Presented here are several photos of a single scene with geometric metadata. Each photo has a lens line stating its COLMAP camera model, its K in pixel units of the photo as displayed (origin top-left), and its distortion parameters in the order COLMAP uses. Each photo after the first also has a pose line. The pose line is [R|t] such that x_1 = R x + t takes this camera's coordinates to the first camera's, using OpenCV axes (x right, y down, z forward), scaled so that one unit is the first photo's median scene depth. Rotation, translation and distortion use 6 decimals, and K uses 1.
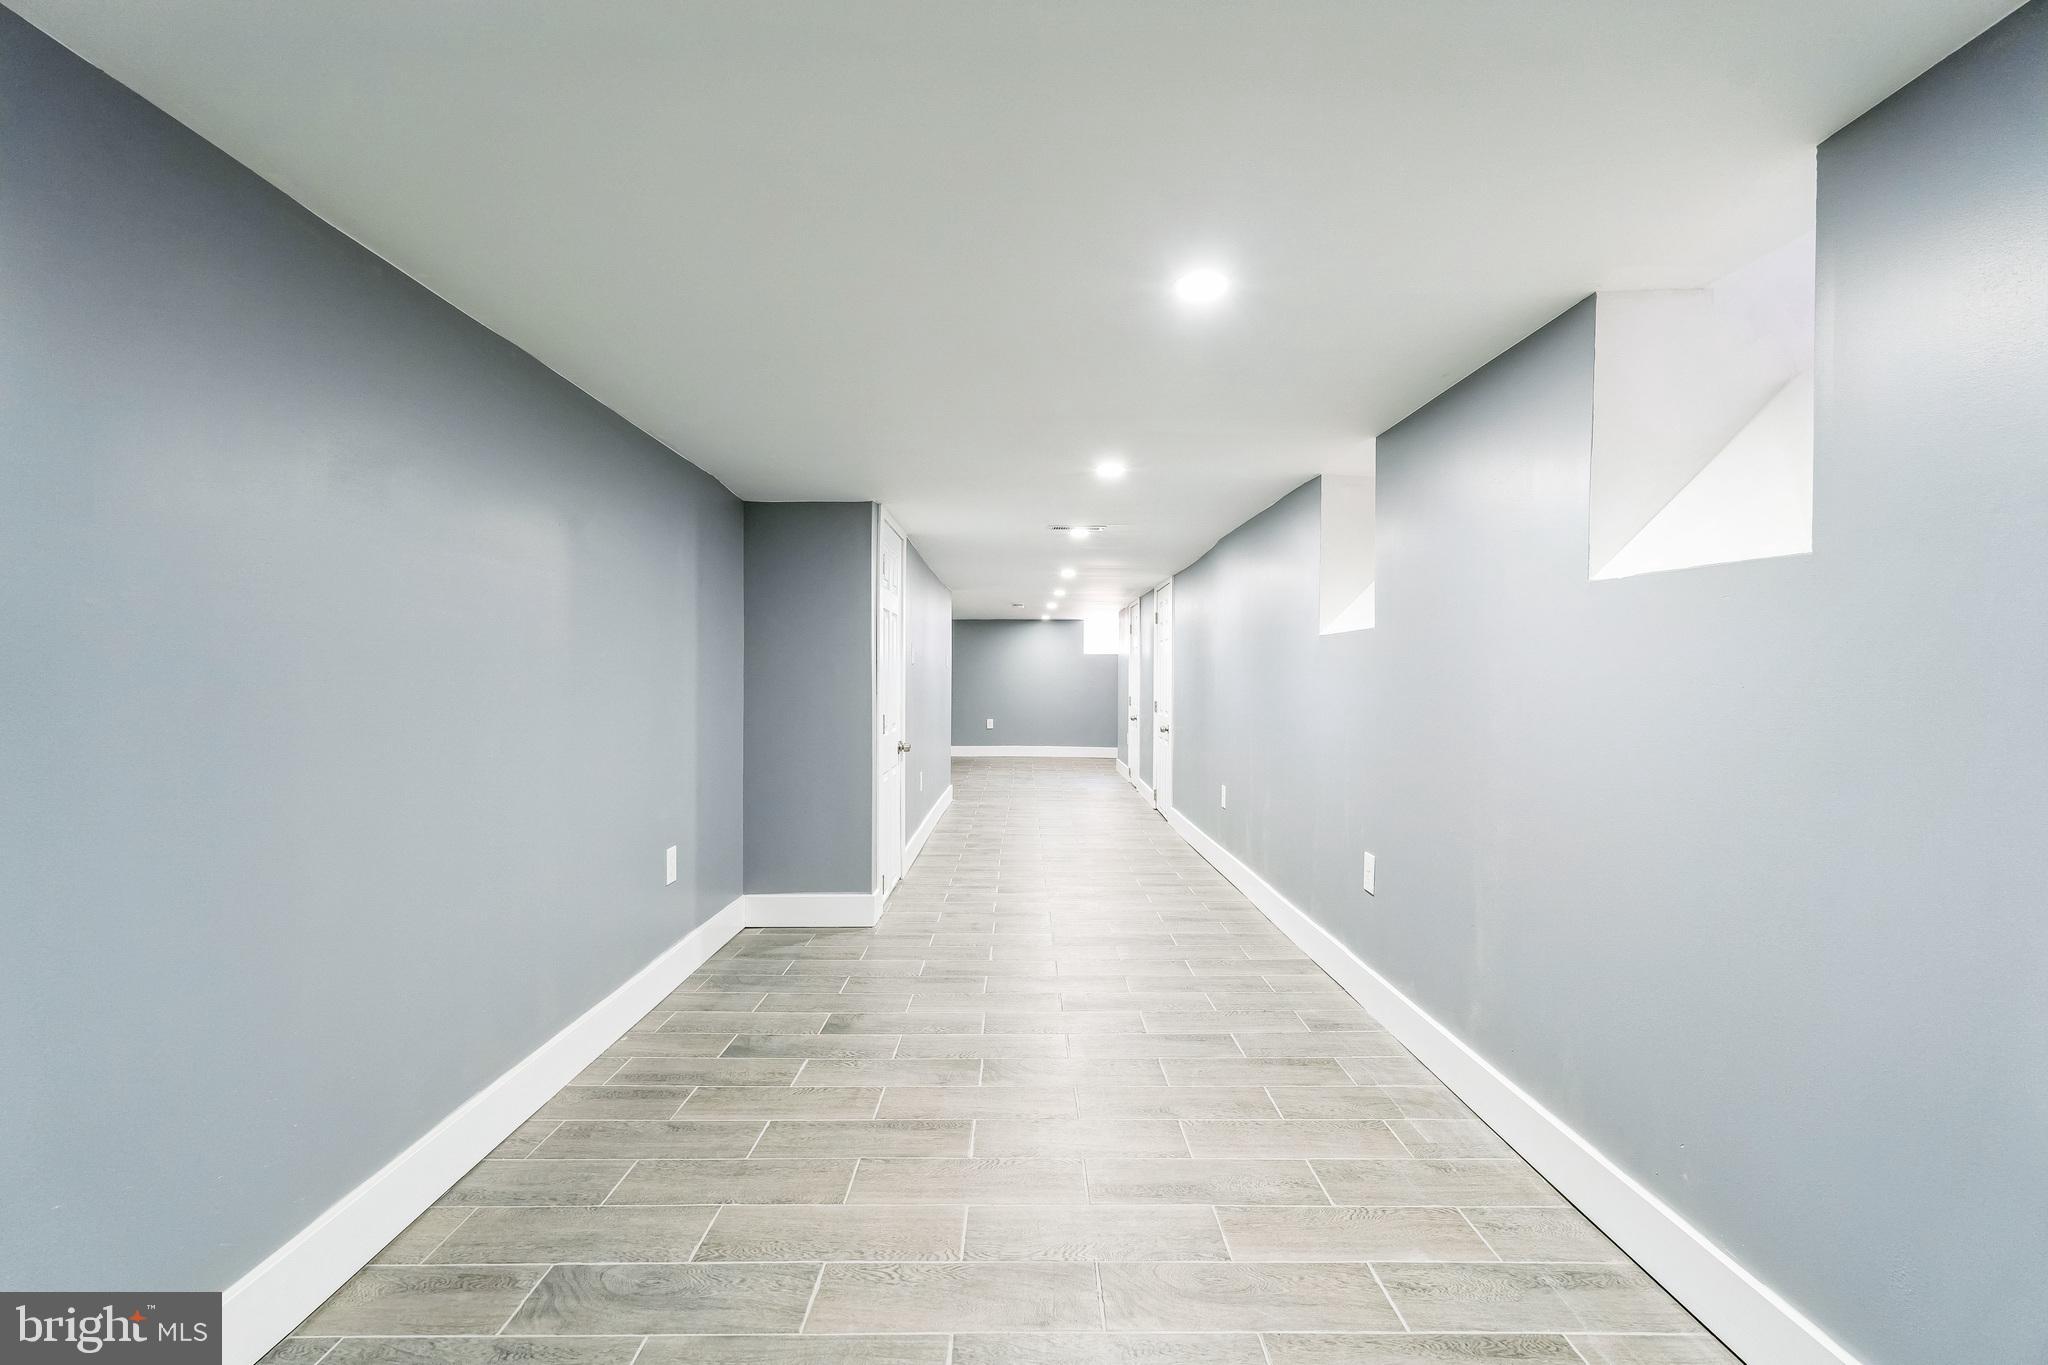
lens RADIAL K [[903.6, 0, 1010.4], [0, 903.6, 679.3], [0, 0, 1]] dist [0.000716, -0.000505]
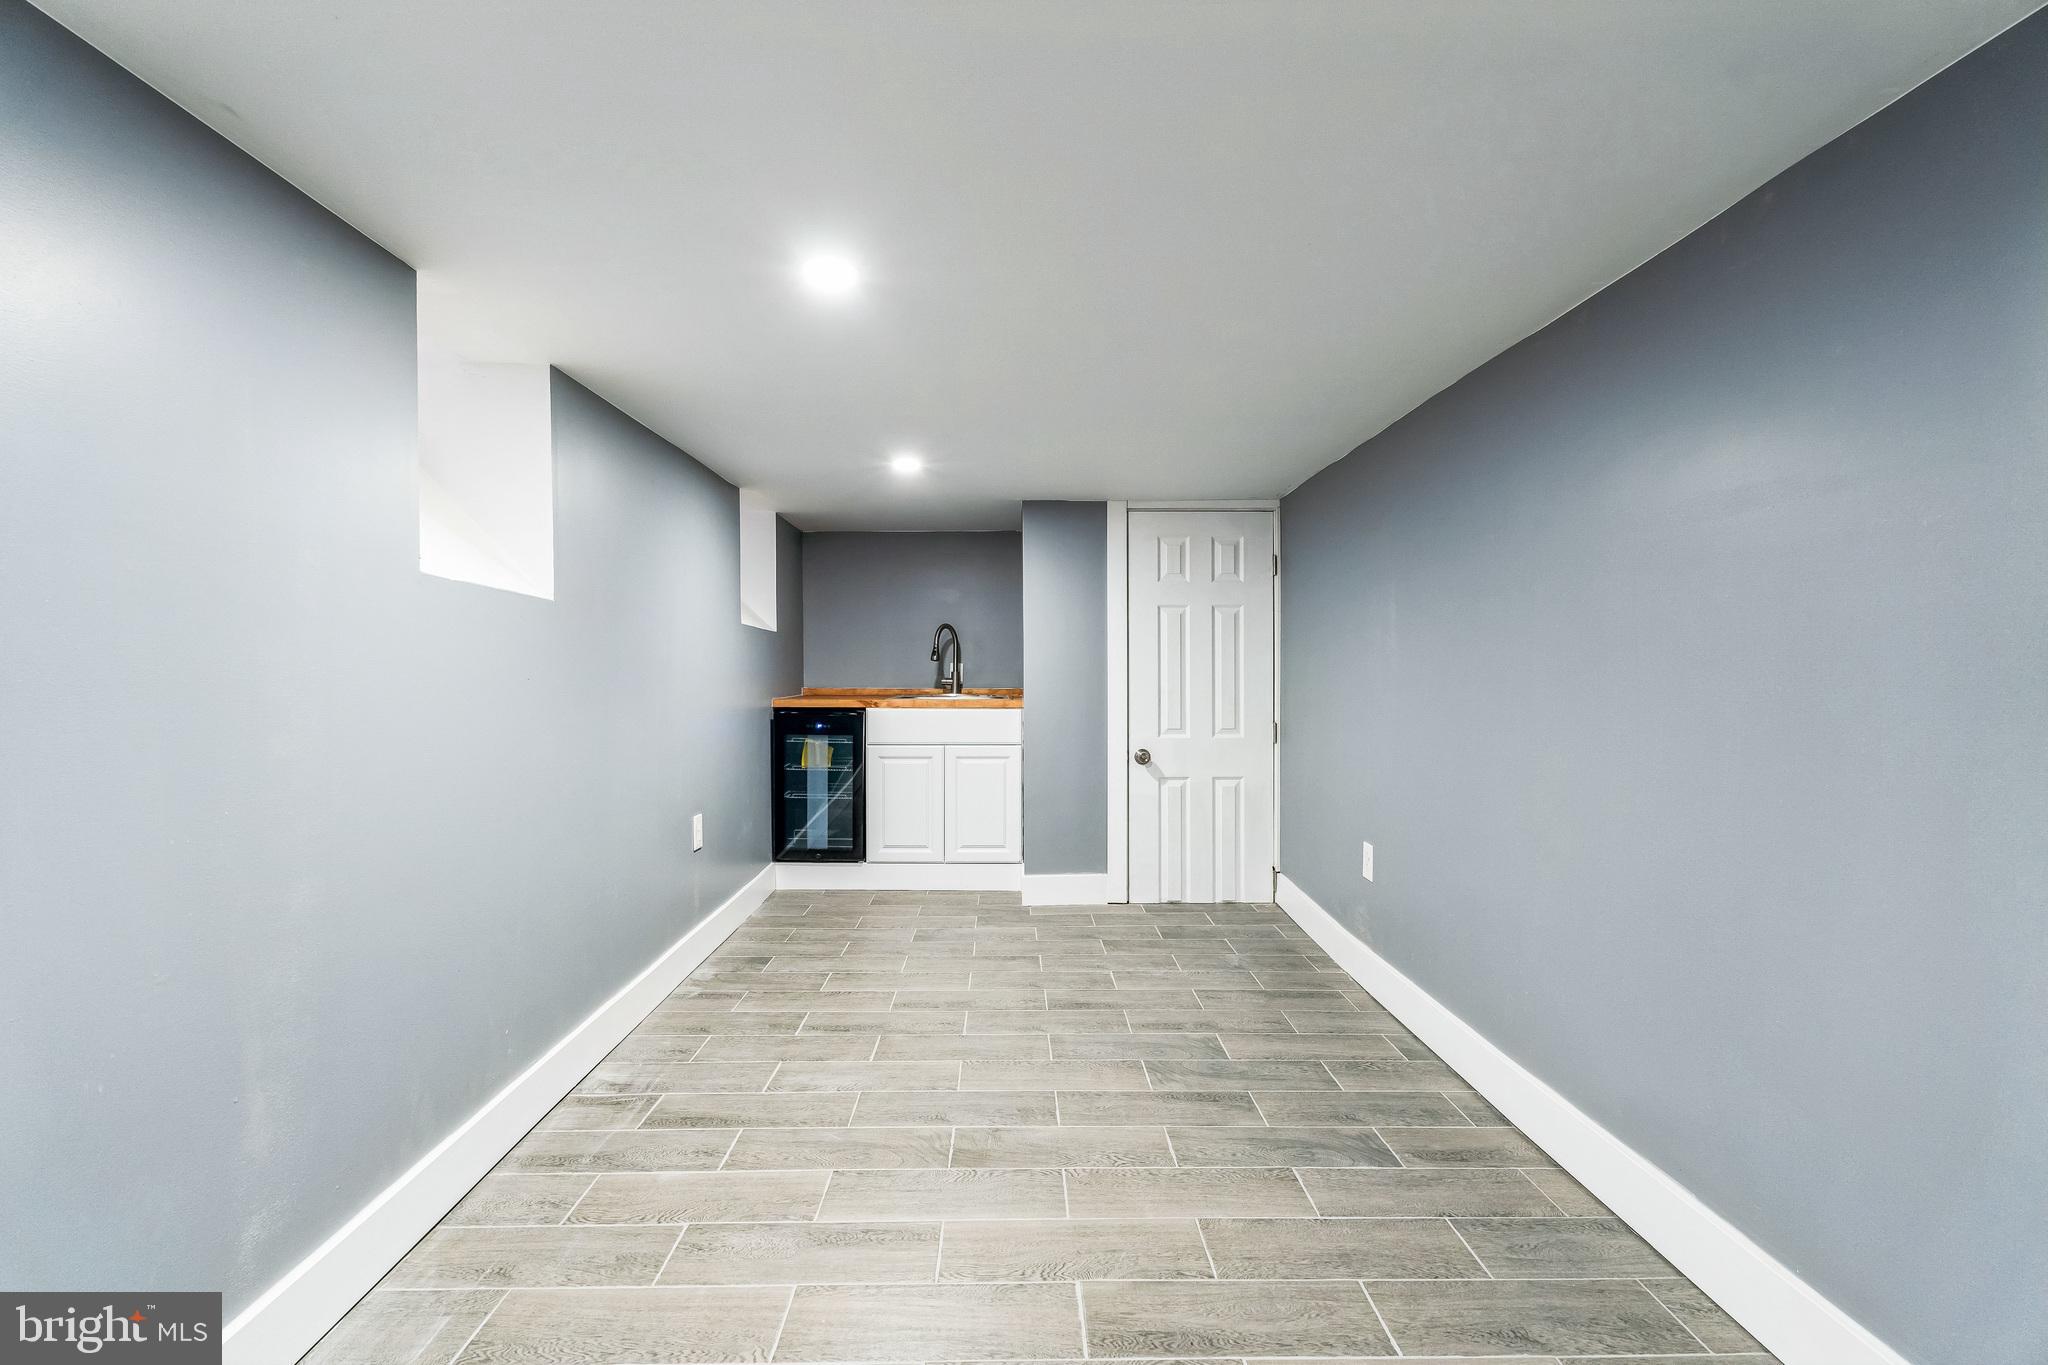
lens RADIAL K [[903.6, 0, 1015.5], [0, 903.6, 679.6], [0, 0, 1]] dist [0.000716, -0.000505]
pose [[-0.999734, -0.000777, -0.023064, 0.032741], [-0.001000, 0.999953, 0.009656, -0.005623], [0.023055, 0.009677, -0.999687, 2.002993]]
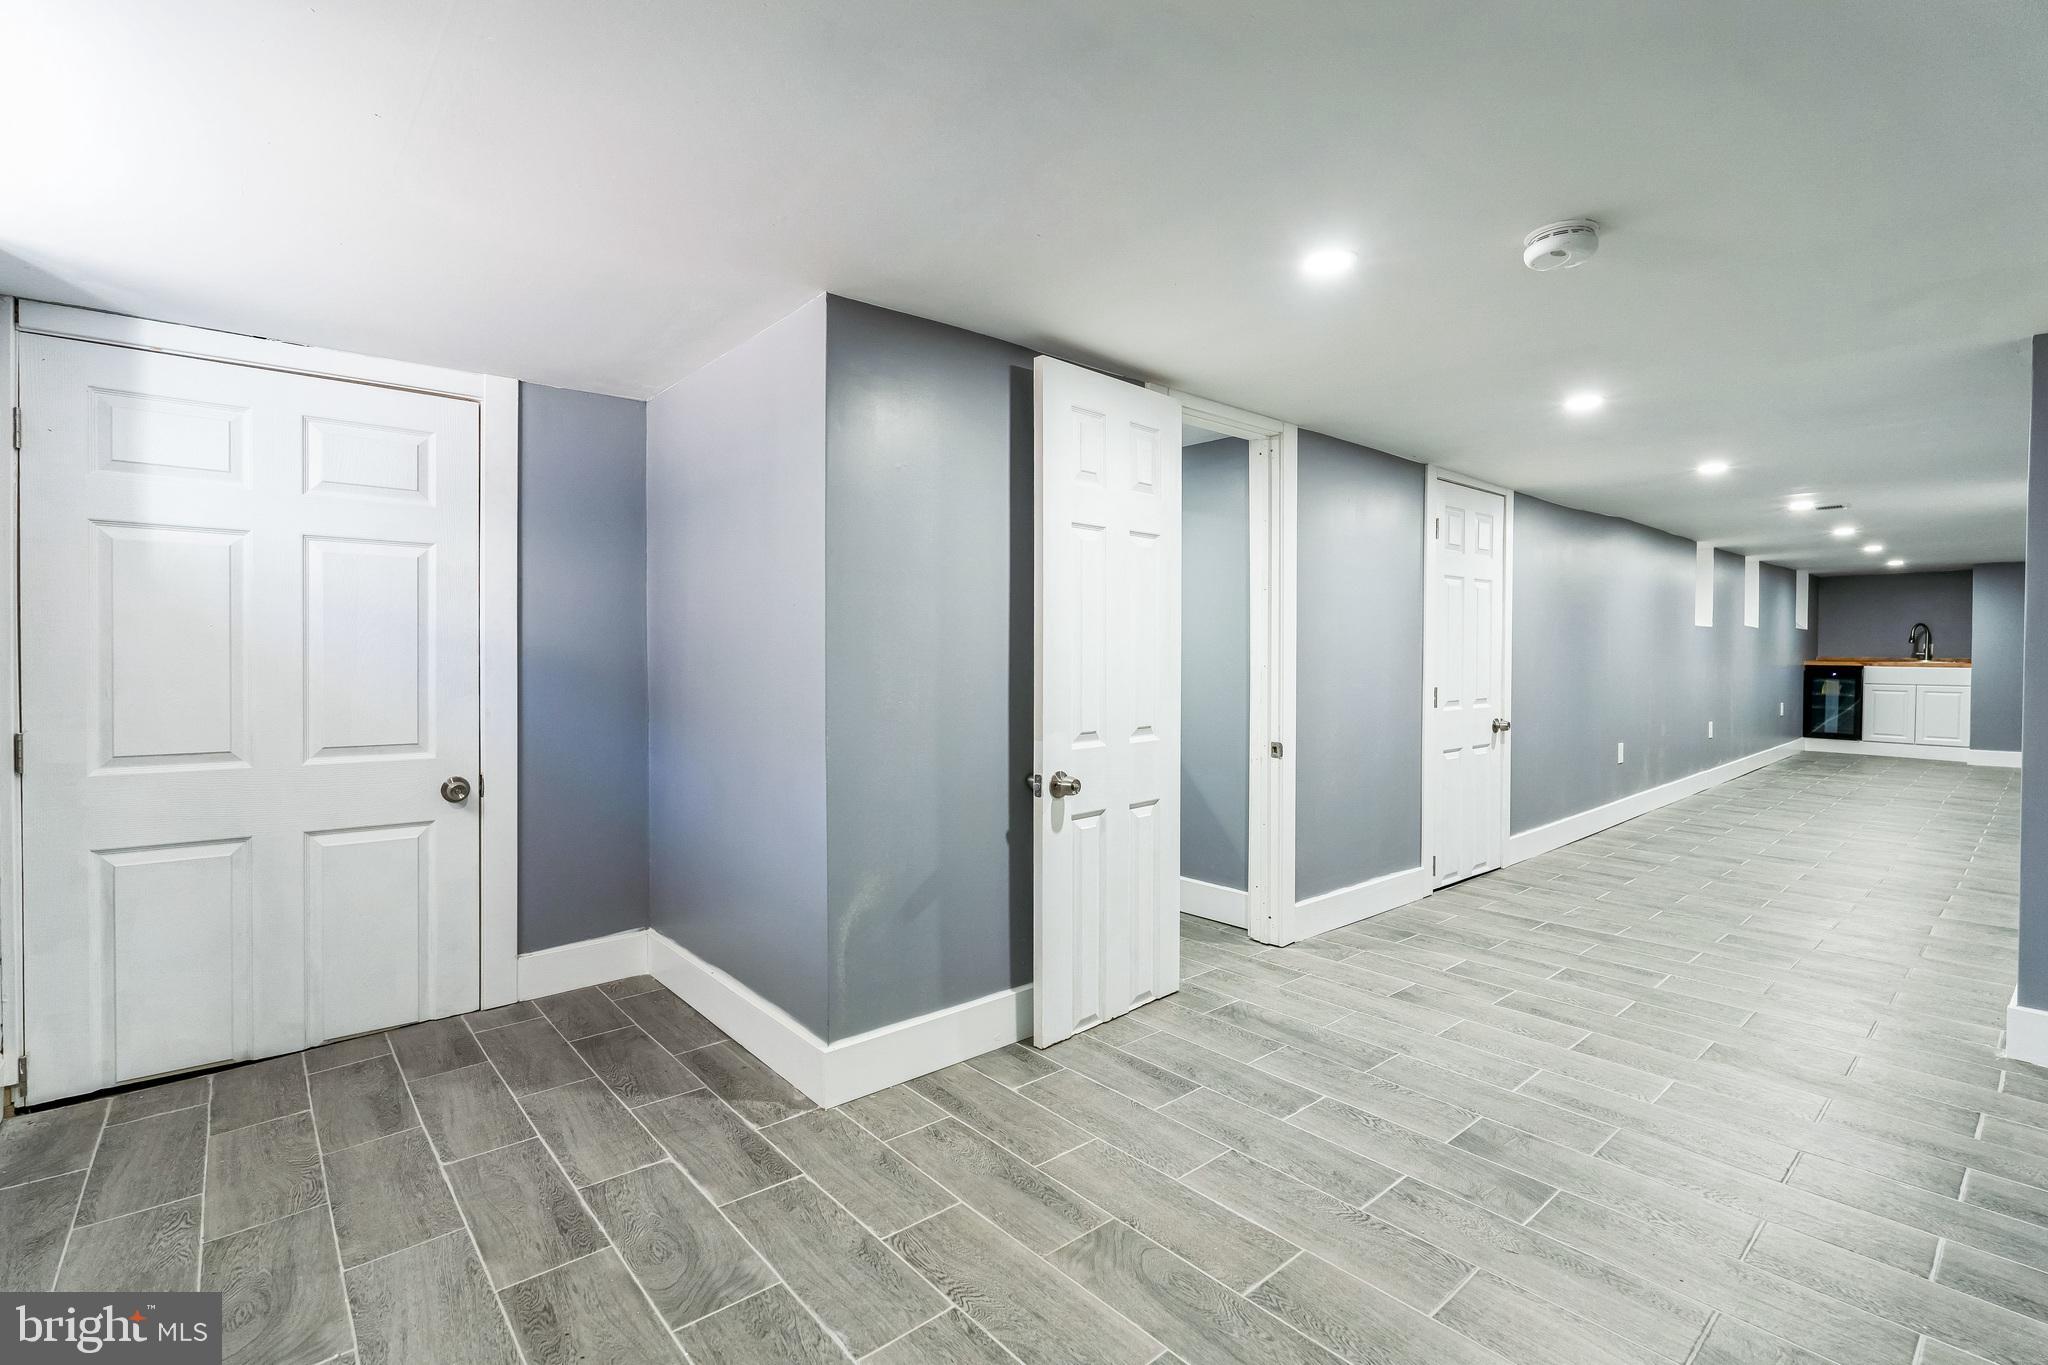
lens RADIAL K [[903.6, 0, 1021.7], [0, 903.6, 670.9], [0, 0, 1]] dist [0.000716, -0.000505]
pose [[-0.630198, -0.019464, 0.776190, 0.022581], [-0.002184, 0.999726, 0.023296, -0.005270], [-0.776431, 0.012986, -0.630068, 2.076447]]
